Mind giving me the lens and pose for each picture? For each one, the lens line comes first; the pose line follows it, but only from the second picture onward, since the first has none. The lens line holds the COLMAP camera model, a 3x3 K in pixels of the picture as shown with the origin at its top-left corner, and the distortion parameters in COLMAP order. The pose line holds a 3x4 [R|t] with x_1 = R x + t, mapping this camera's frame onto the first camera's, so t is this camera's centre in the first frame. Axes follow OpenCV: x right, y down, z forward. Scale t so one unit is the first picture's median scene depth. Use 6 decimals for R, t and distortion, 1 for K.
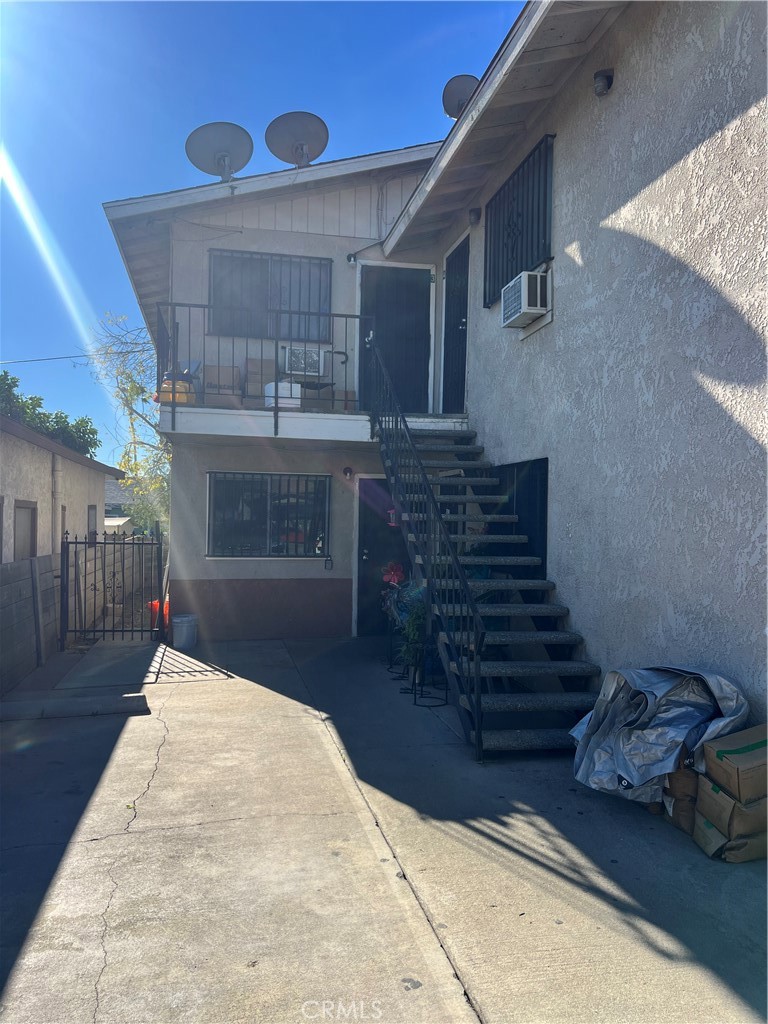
lens RADIAL K [[797.9, 0, 375.8], [0, 797.9, 517.3], [0, 0, 1]] dist [0.062422, -0.006353]
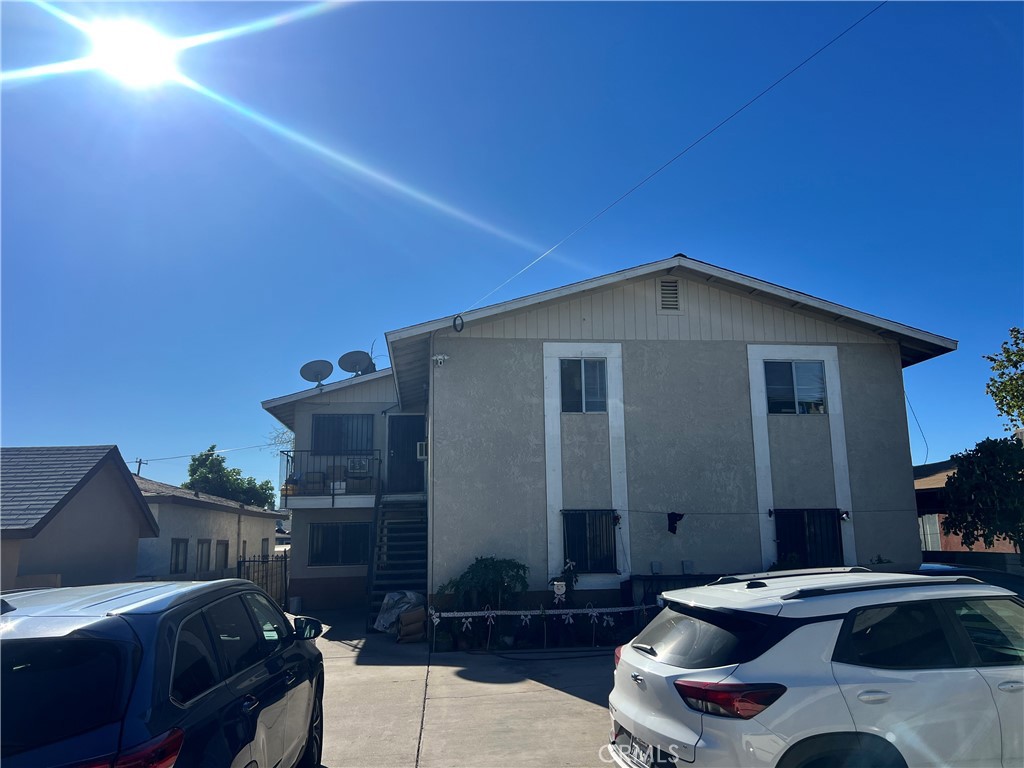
lens RADIAL K [[797.9, 0, 520.1], [0, 797.9, 386.5], [0, 0, 1]] dist [0.062422, -0.006353]
pose [[0.996483, -0.044574, -0.070951, 0.479352], [0.031185, 0.983224, -0.179714, -0.014263], [0.077771, 0.176870, 0.981157, -1.008403]]
